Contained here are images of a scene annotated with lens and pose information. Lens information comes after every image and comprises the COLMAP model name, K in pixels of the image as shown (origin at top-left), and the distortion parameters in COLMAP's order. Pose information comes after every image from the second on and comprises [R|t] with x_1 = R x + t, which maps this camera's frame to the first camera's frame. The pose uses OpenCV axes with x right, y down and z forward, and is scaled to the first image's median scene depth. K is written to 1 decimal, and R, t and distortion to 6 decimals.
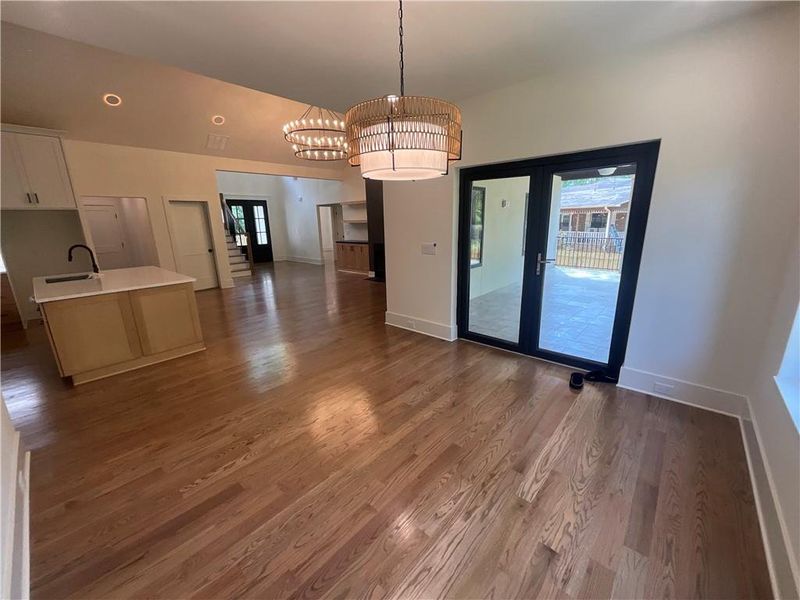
lens RADIAL K [[322.2, 0, 401.1], [0, 322.2, 298.2], [0, 0, 1]] dist [0.001342, 0.000102]
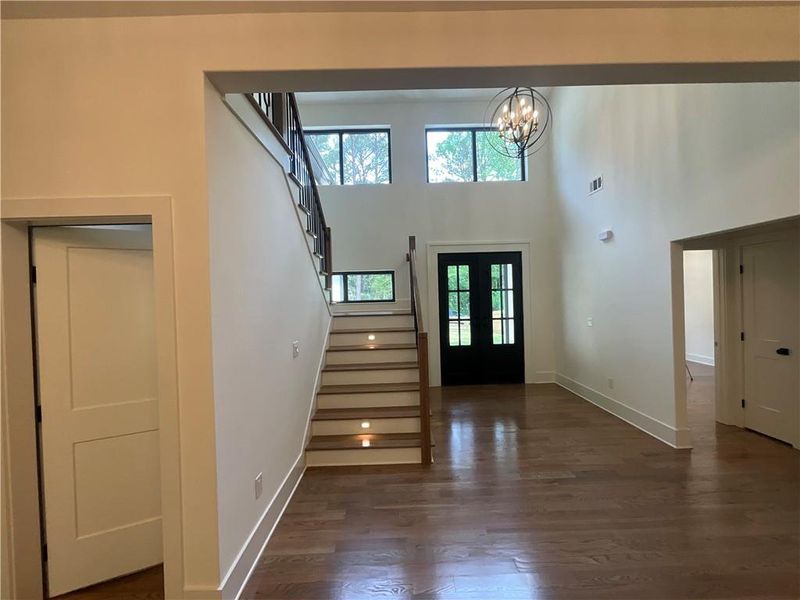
lens RADIAL K [[322.2, 0, 401.1], [0, 322.2, 298.2], [0, 0, 1]] dist [0.001342, 0.000102]
pose [[0.675829, 0.005666, -0.737036, -0.212496], [-0.162483, 0.976515, -0.141482, -0.158378], [0.718926, 0.215374, 0.660878, 0.642144]]
